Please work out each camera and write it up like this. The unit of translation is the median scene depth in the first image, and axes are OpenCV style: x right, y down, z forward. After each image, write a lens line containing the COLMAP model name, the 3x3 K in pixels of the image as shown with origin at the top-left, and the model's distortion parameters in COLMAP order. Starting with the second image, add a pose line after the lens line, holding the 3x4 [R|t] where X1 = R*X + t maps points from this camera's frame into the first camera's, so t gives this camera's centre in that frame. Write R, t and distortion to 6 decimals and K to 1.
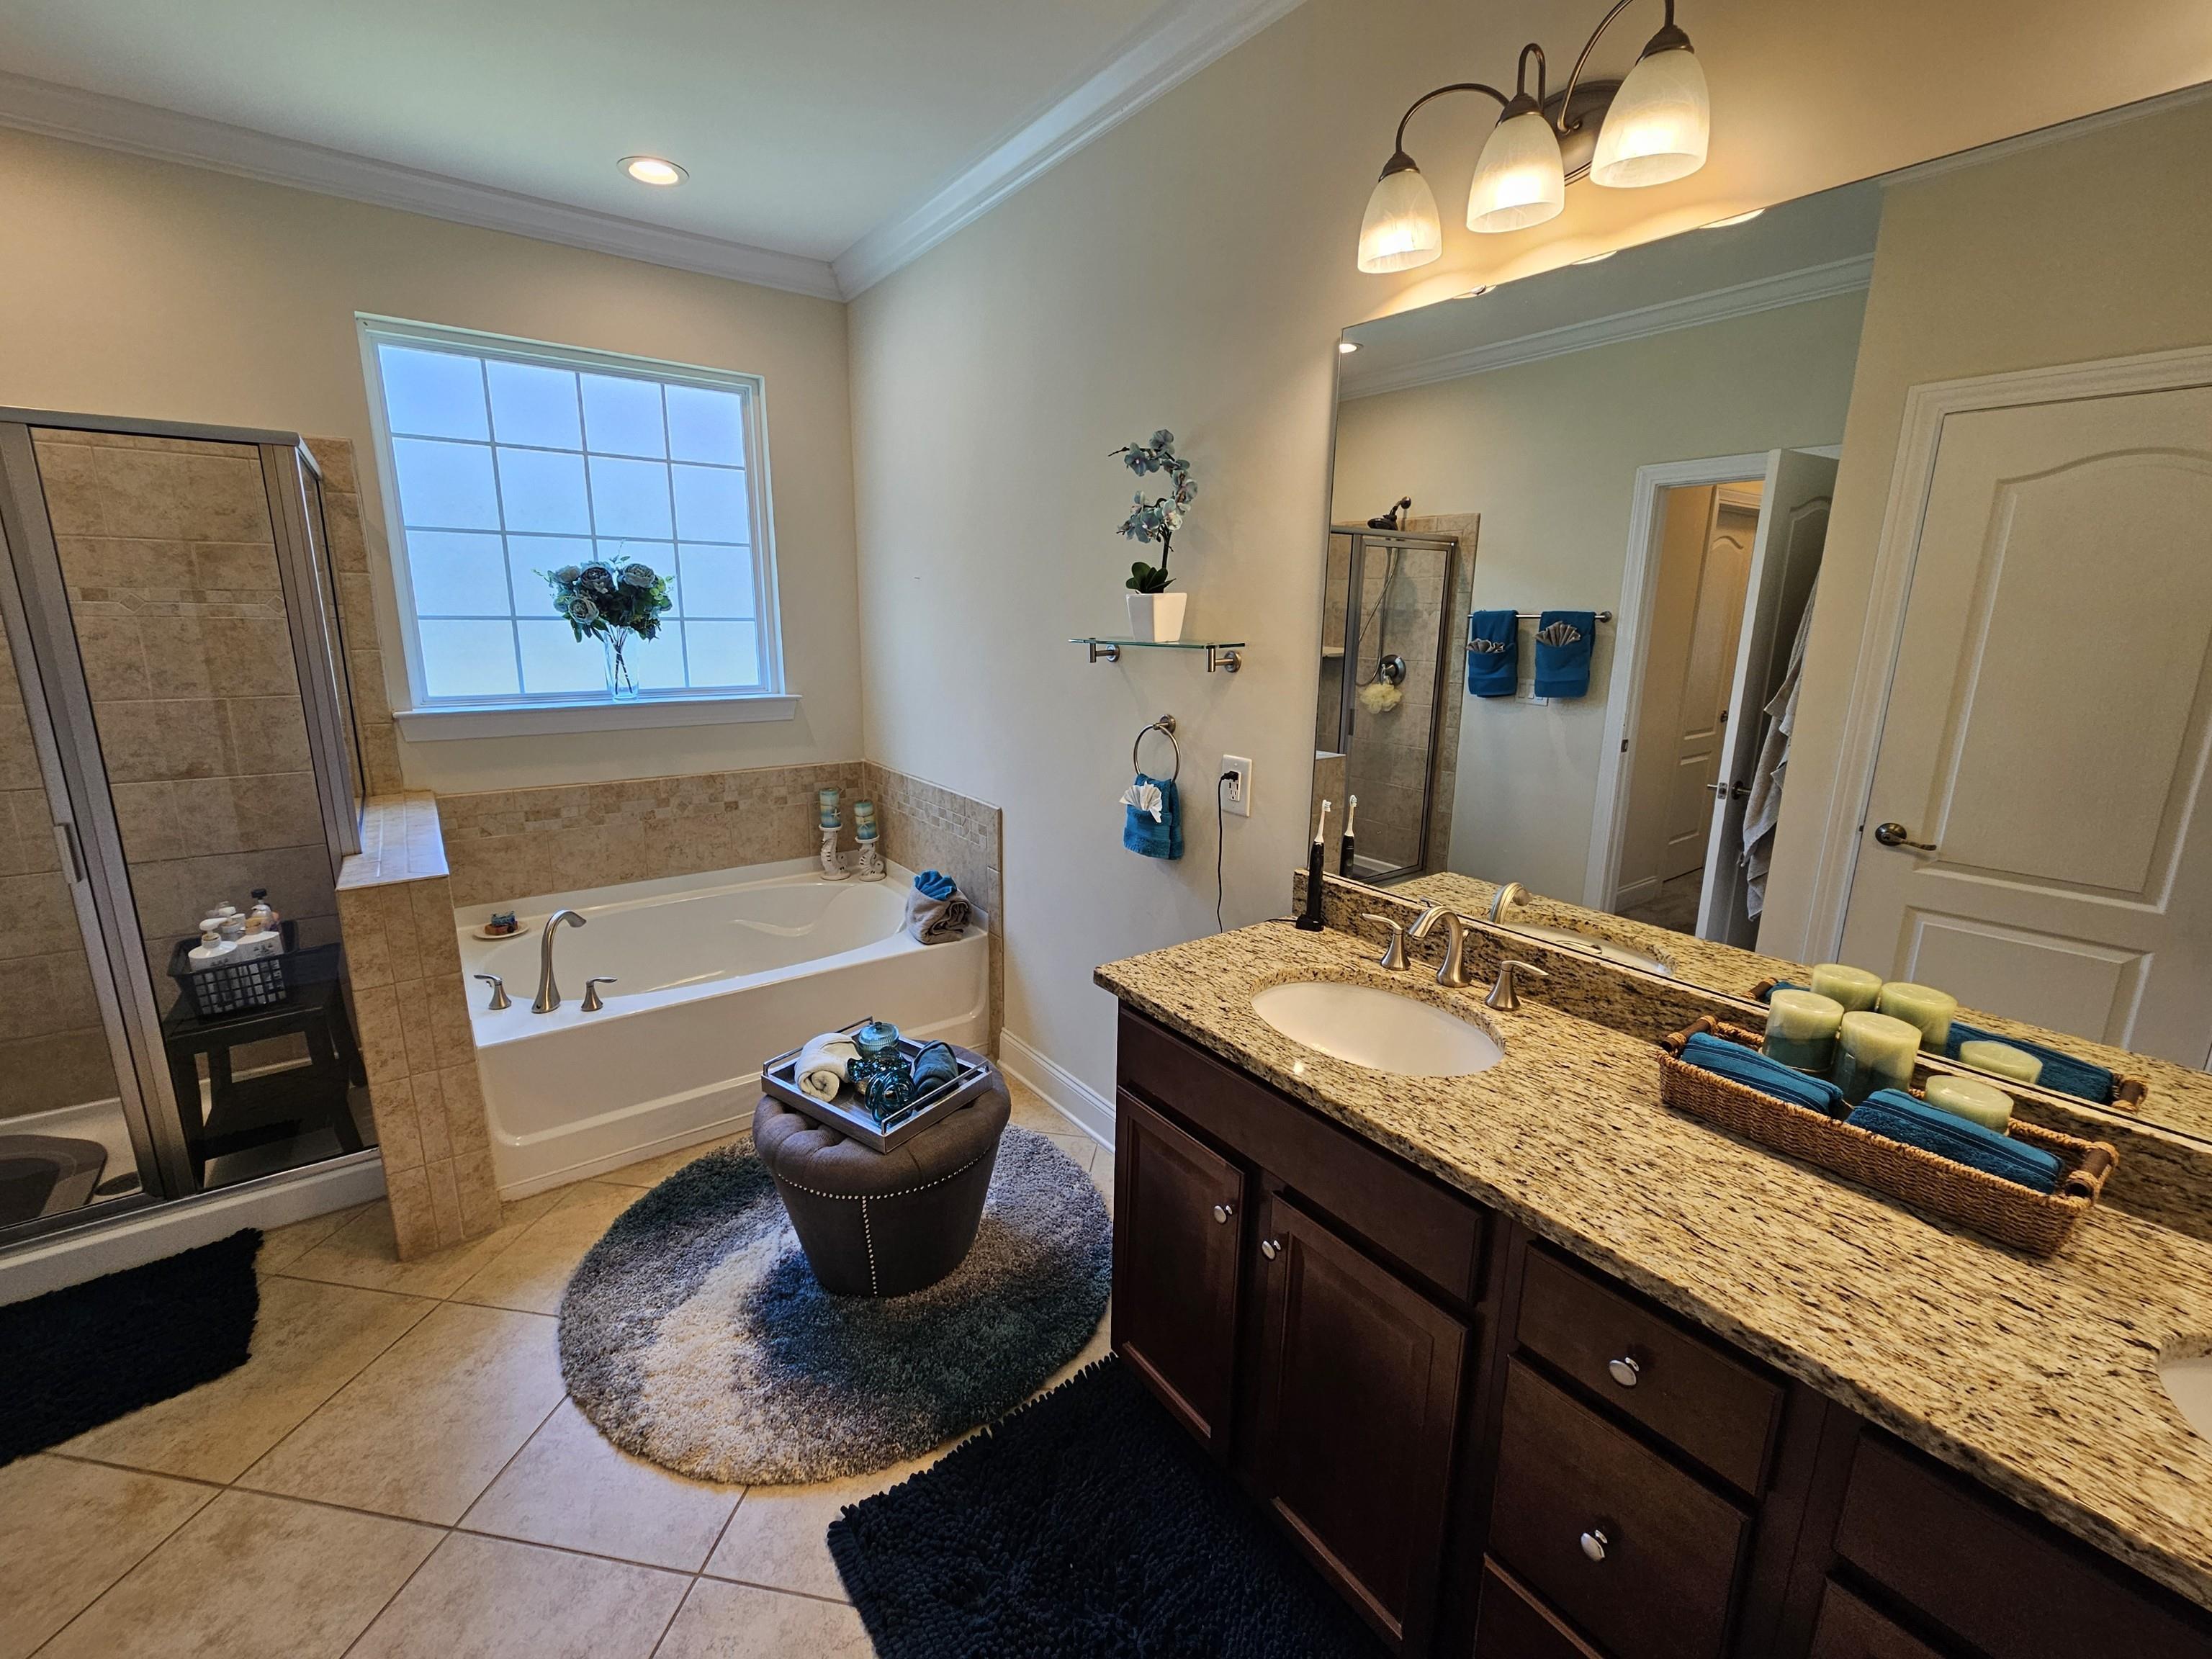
lens RADIAL K [[970.8, 0, 1106.0], [0, 970.8, 829.5], [0, 0, 1]] dist [0.001574, -0.000086]
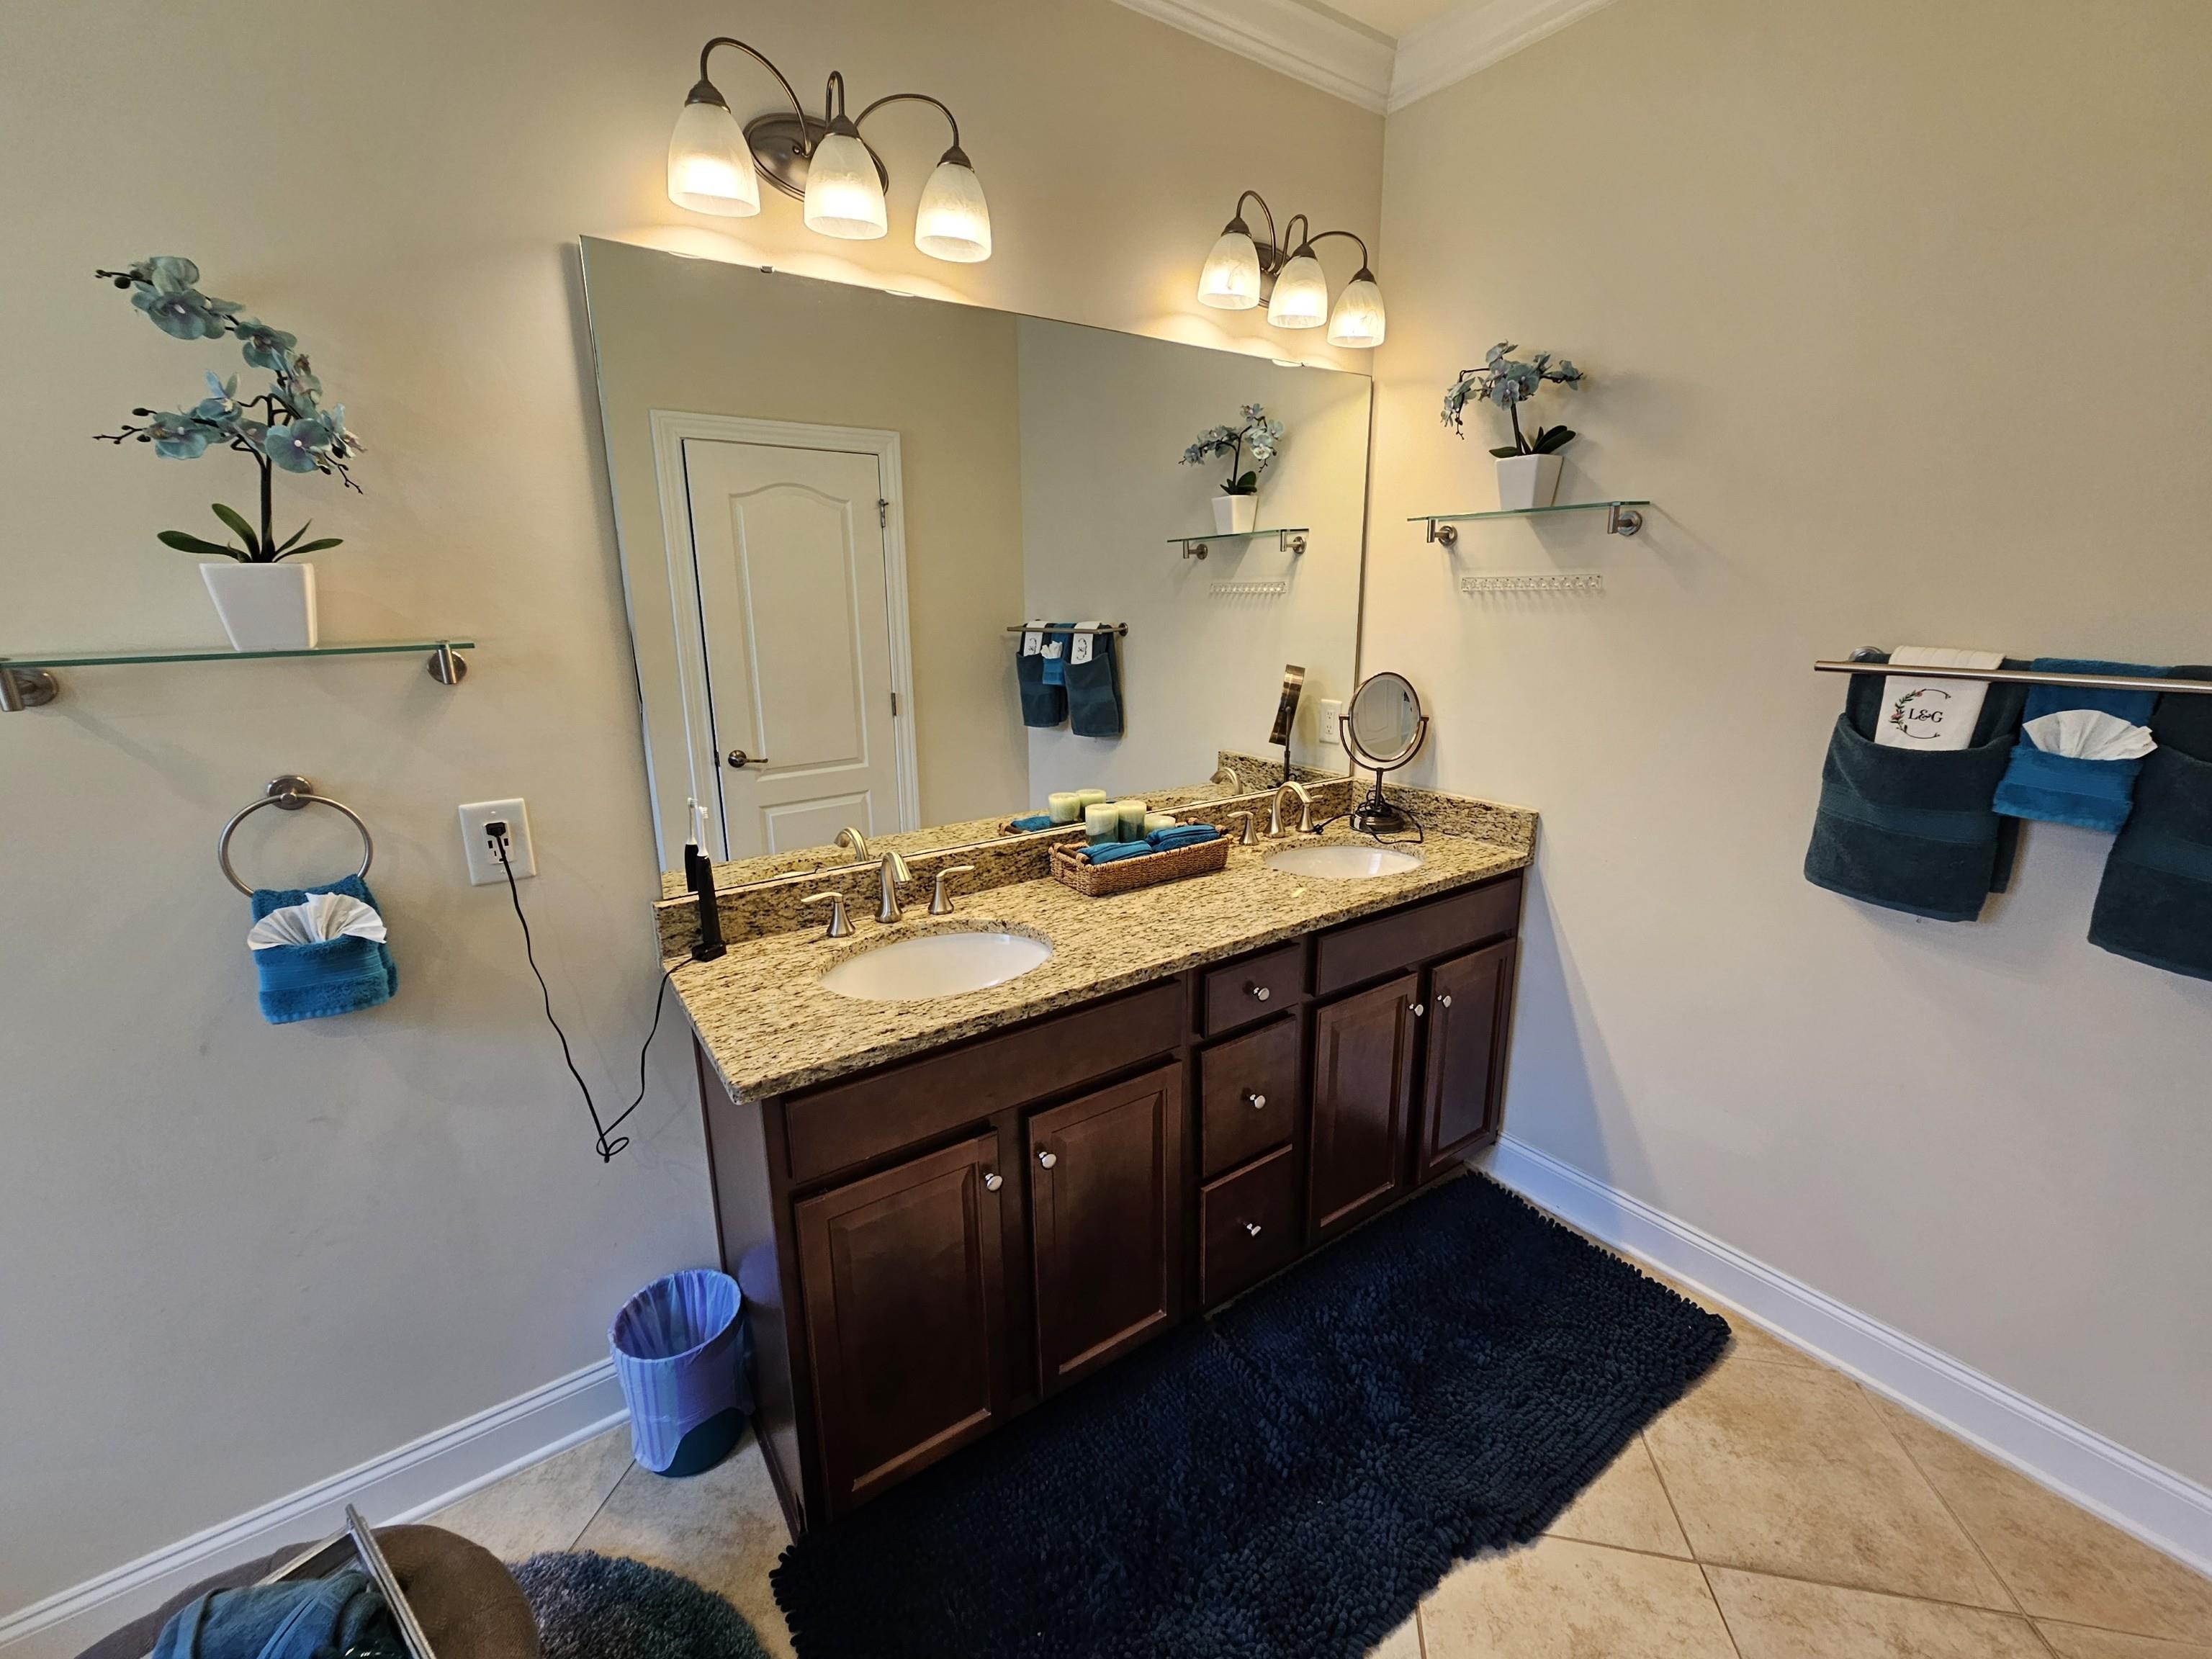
lens RADIAL K [[931.8, 0, 1106.0], [0, 931.8, 829.5], [0, 0, 1]] dist [-0.001168, -0.000210]
pose [[-0.005888, -0.256280, 0.966585, -0.740605], [0.242517, 0.937379, 0.250013, -0.165572], [-0.970129, 0.235885, 0.056632, 0.765000]]
